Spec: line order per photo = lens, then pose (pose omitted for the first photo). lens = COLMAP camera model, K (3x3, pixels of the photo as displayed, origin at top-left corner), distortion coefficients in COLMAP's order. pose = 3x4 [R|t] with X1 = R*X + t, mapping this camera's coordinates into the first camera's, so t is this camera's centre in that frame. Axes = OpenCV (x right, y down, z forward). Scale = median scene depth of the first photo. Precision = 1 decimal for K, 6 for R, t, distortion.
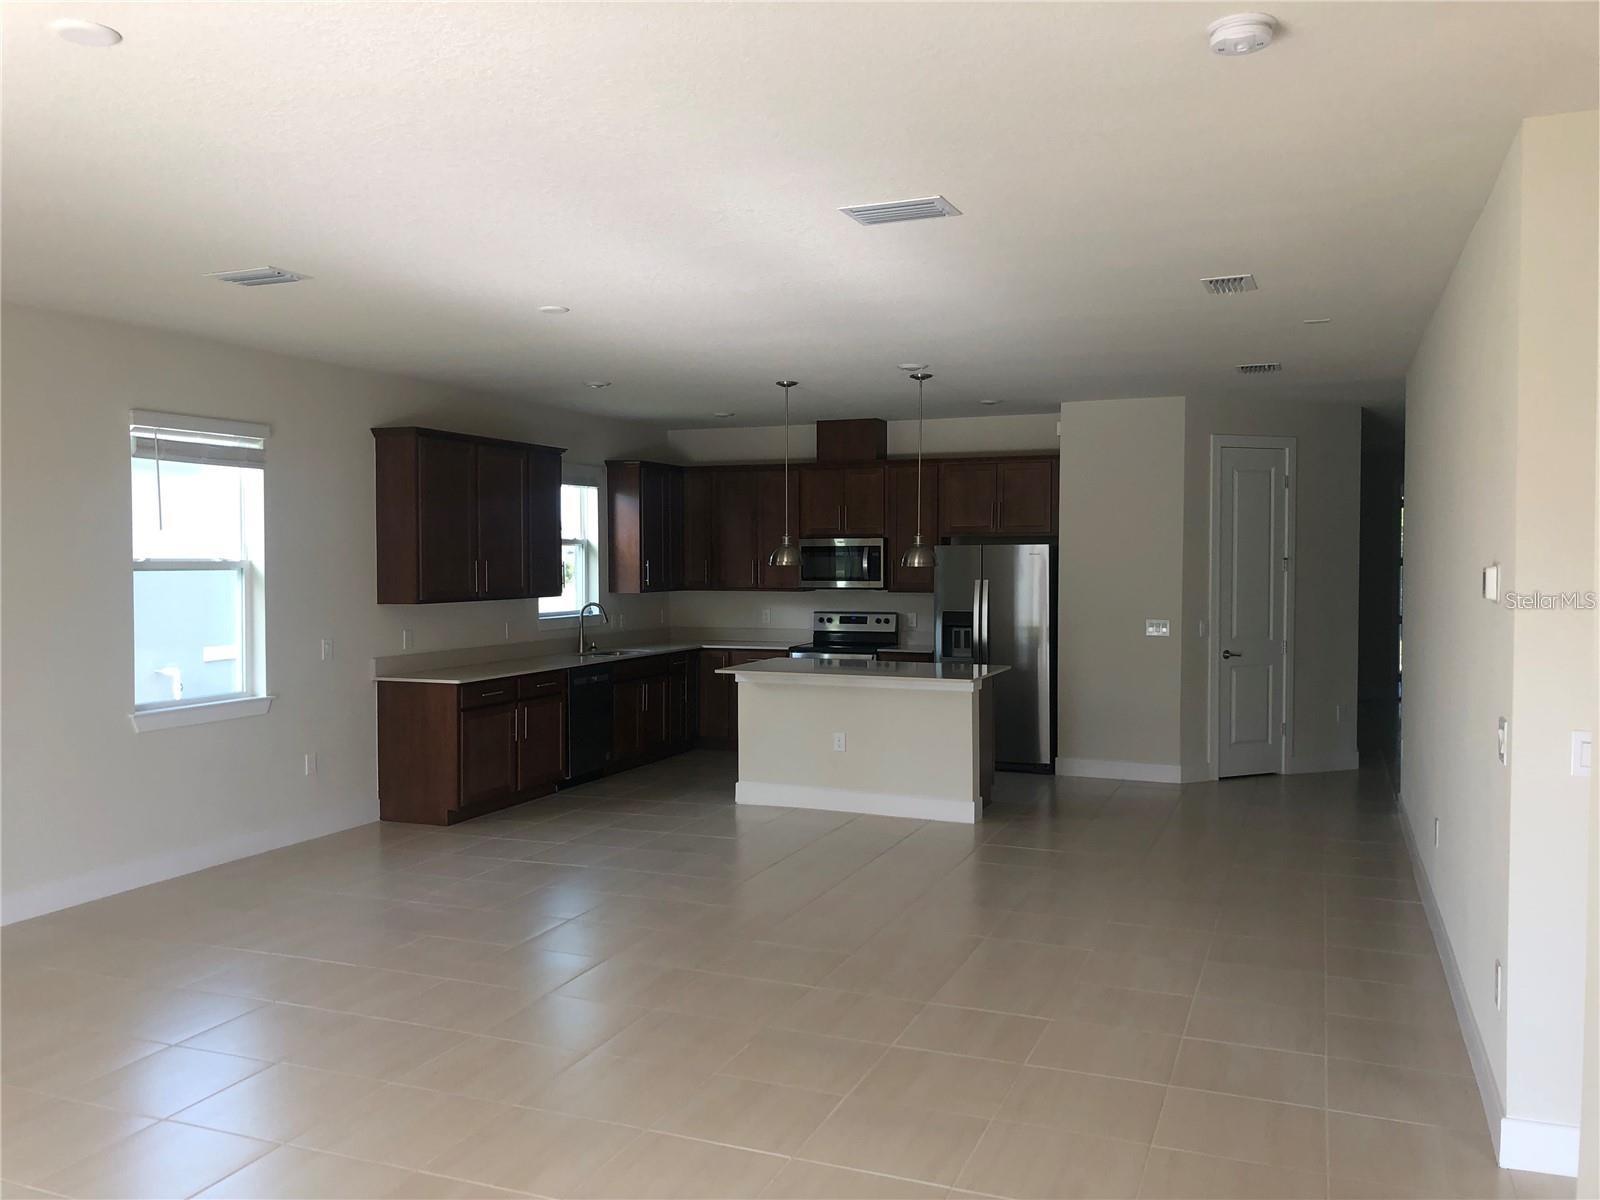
lens RADIAL K [[1296.7, 0, 800.0], [0, 1296.7, 600.0], [0, 0, 1]] dist [0.004514, -0.003277]
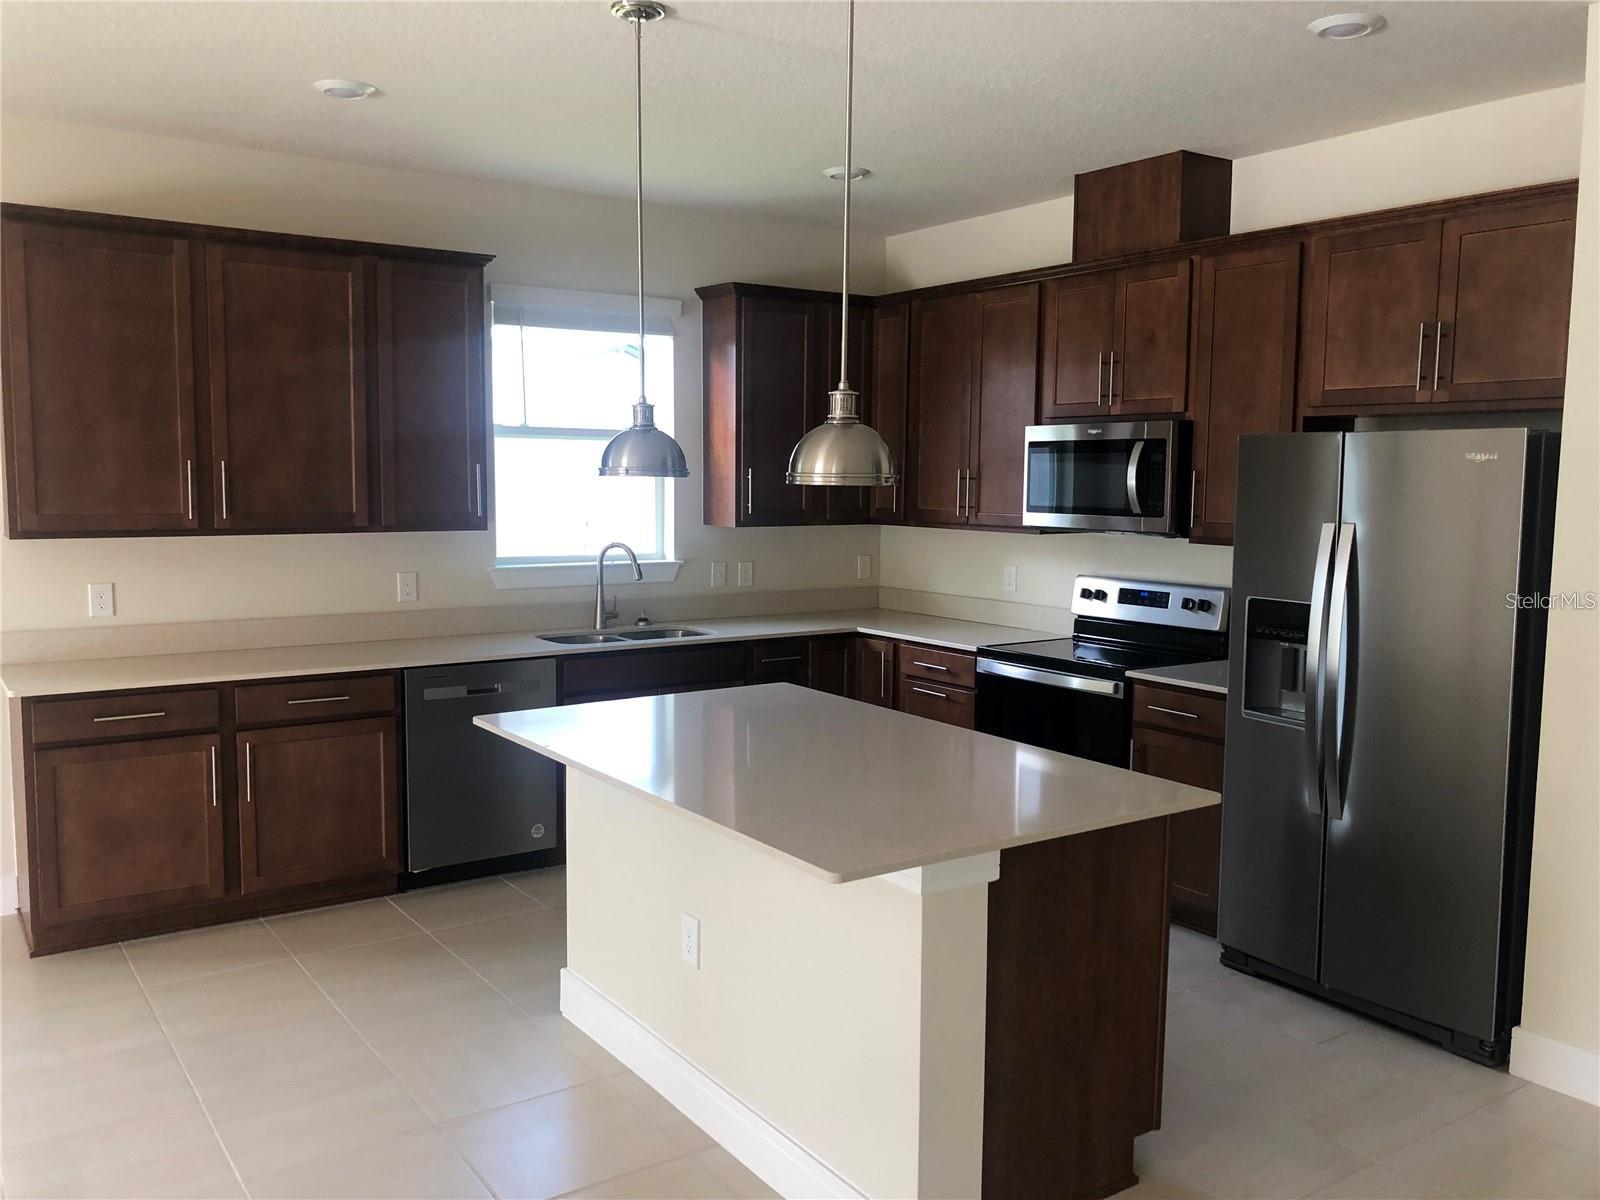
lens RADIAL K [[1296.7, 0, 800.0], [0, 1296.7, 600.0], [0, 0, 1]] dist [0.004514, -0.003277]
pose [[0.832265, 0.064776, -0.550581, 0.206338], [-0.029624, 0.996928, 0.072509, -0.015174], [0.553587, -0.044036, 0.831627, 0.556056]]
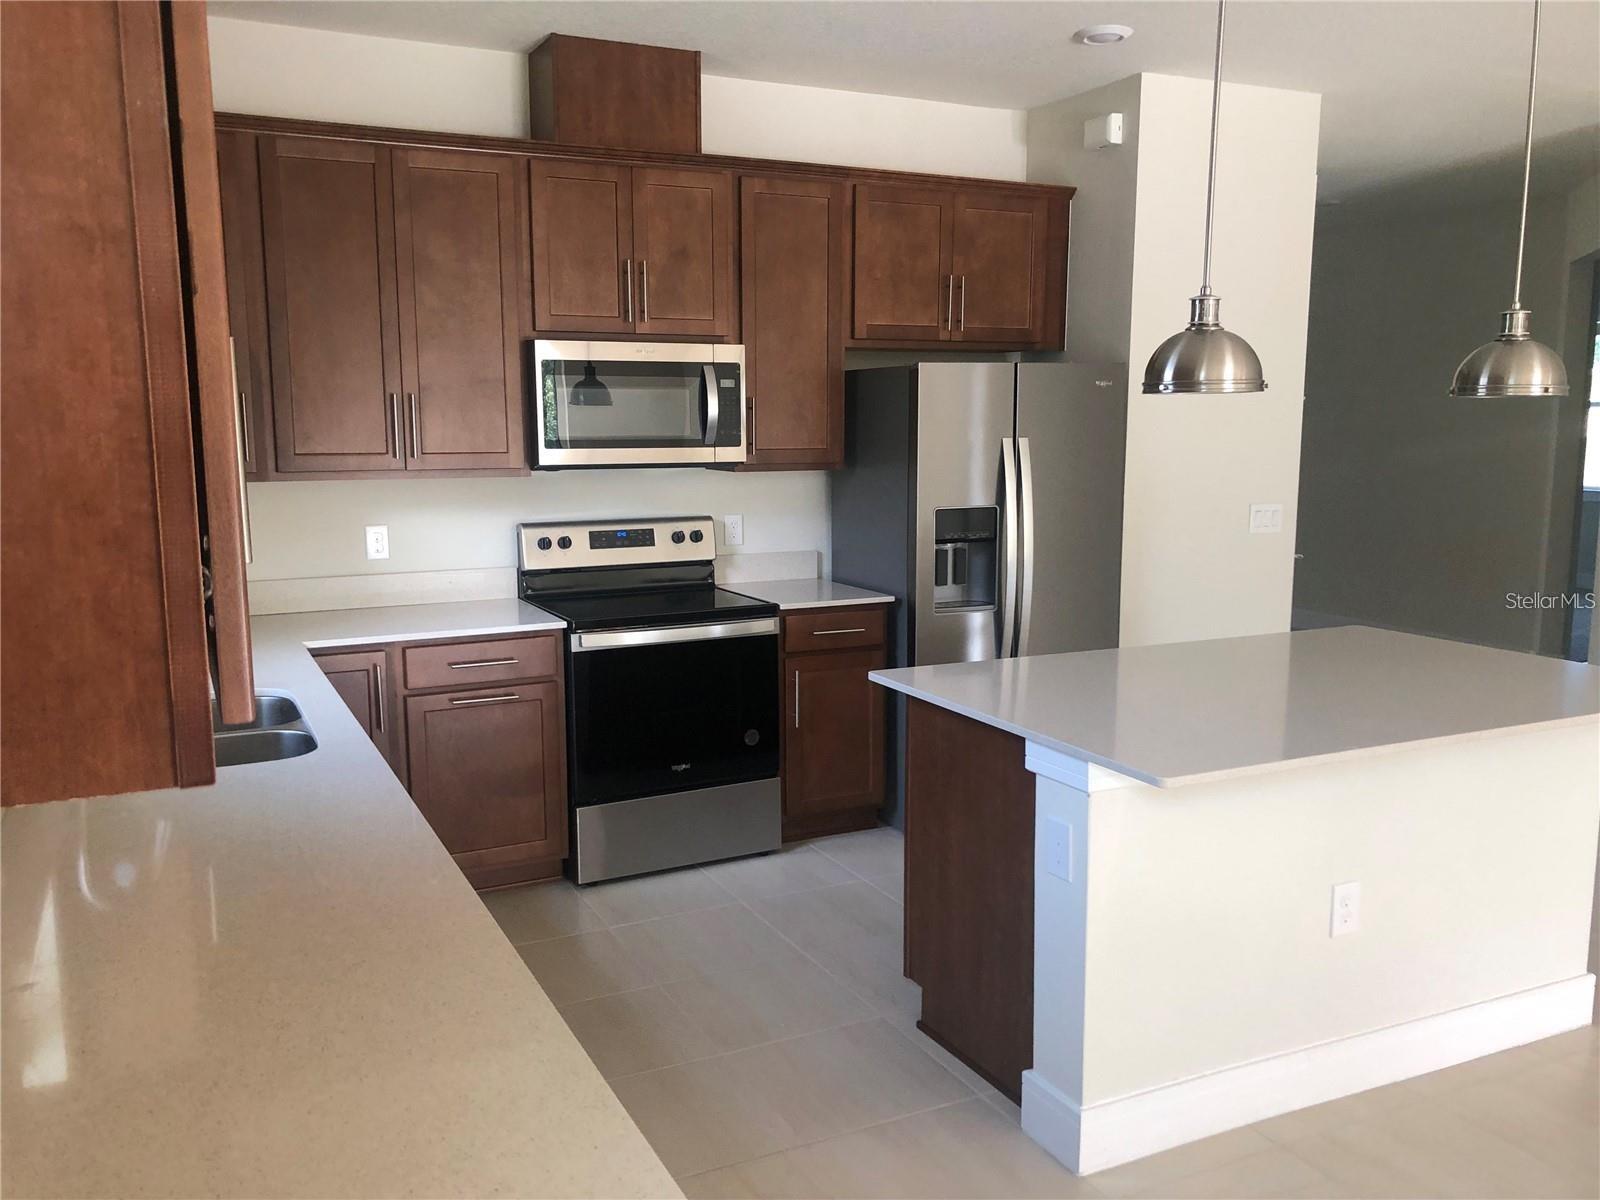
lens RADIAL K [[1310.6, 0, 800.0], [0, 1310.6, 600.0], [0, 0, 1]] dist [0.058914, -0.001589]
pose [[0.689835, -0.102527, 0.716670, -0.243569], [0.029251, 0.993060, 0.113912, -0.012935], [-0.723375, -0.057617, 0.688047, 0.679664]]
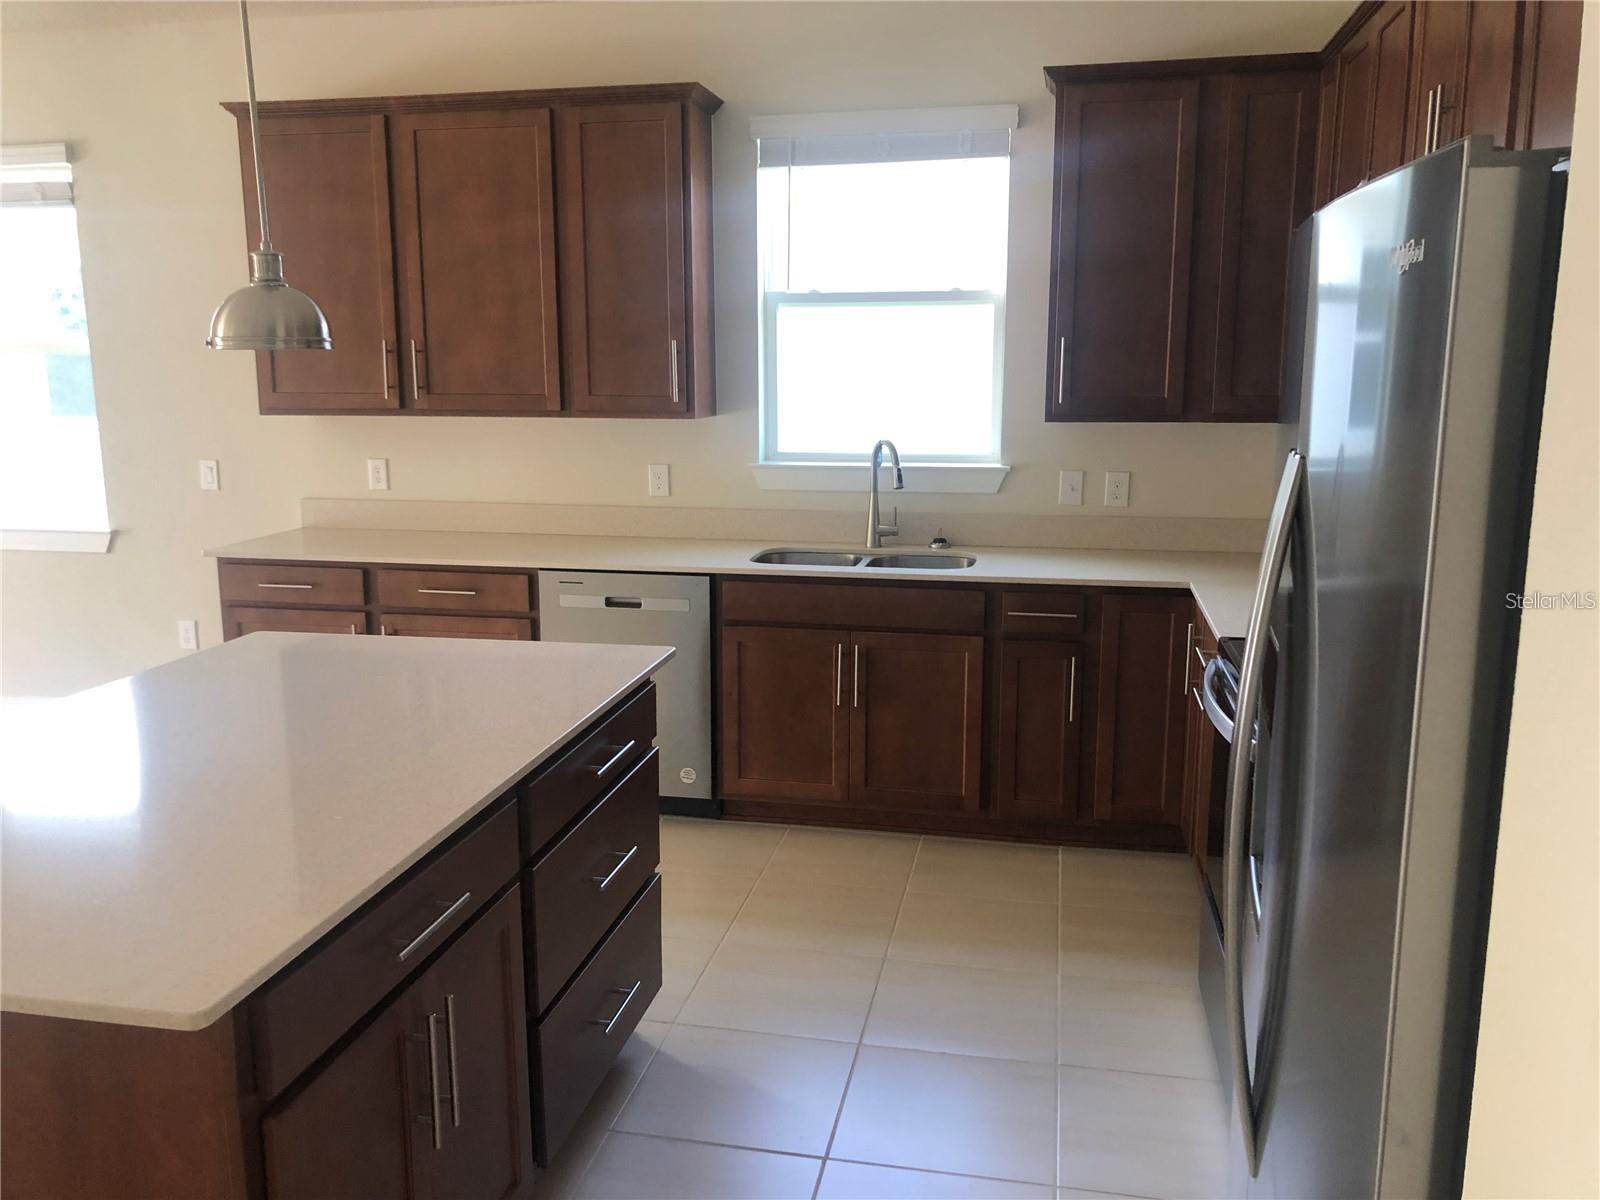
lens RADIAL K [[1296.7, 0, 800.0], [0, 1296.7, 600.0], [0, 0, 1]] dist [0.004514, -0.003277]
pose [[0.171925, 0.177056, -0.969068, 0.255626], [-0.031793, 0.984200, 0.174180, -0.018406], [0.984597, 0.000864, 0.174837, 0.862924]]
